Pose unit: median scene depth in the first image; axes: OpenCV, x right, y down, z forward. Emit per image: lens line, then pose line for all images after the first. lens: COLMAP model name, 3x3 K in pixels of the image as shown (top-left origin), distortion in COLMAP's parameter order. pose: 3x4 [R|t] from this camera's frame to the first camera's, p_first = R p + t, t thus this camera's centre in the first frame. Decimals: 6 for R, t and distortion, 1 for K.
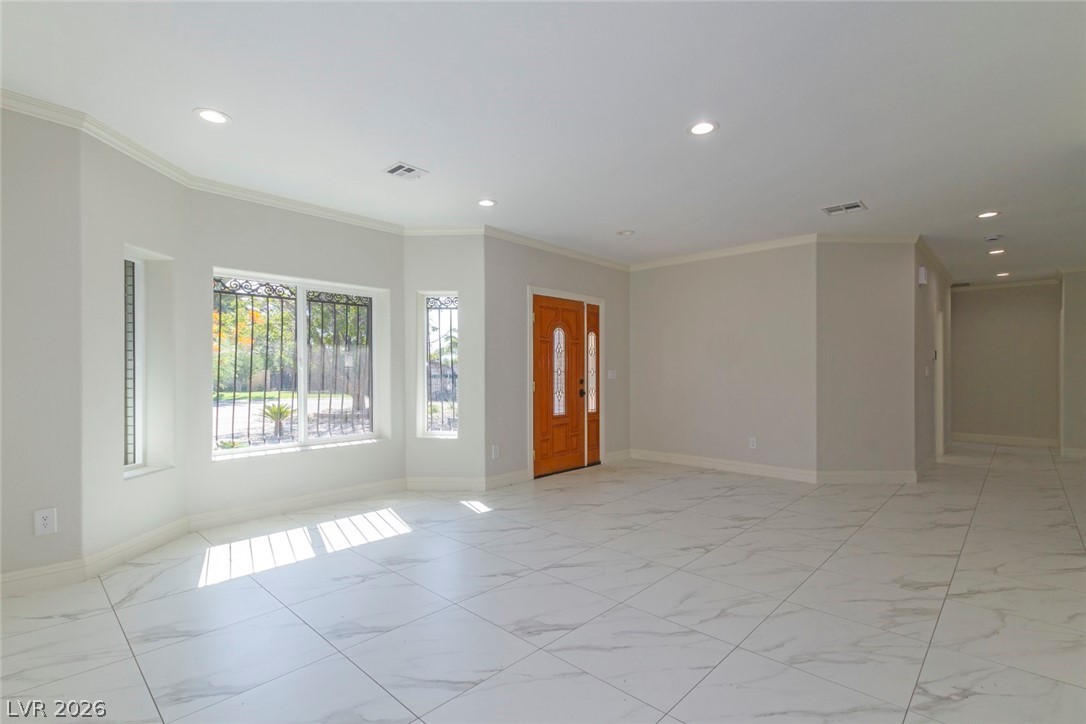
lens RADIAL K [[502.8, 0, 545.2], [0, 502.8, 371.4], [0, 0, 1]] dist [0.001457, -0.000141]
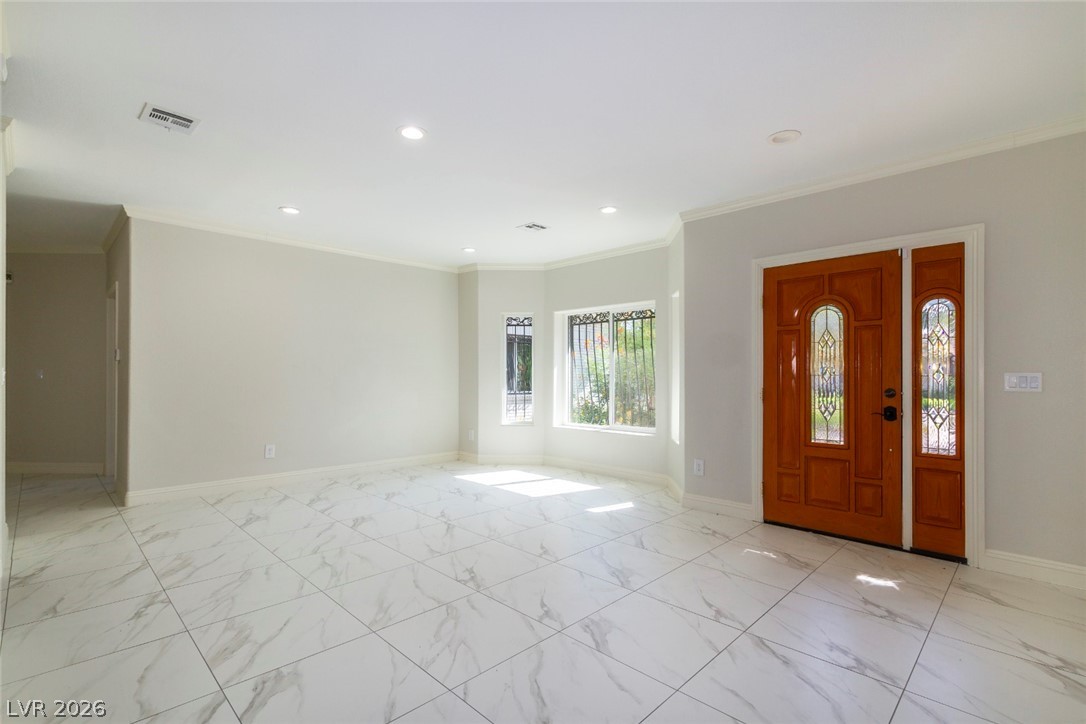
lens RADIAL K [[502.8, 0, 545.2], [0, 502.8, 371.4], [0, 0, 1]] dist [0.001457, -0.000141]
pose [[-0.021673, -0.005370, -0.999751, 0.812777], [-0.003786, 0.999979, -0.005289, 0.000761], [0.999758, 0.003670, -0.021693, 0.797341]]
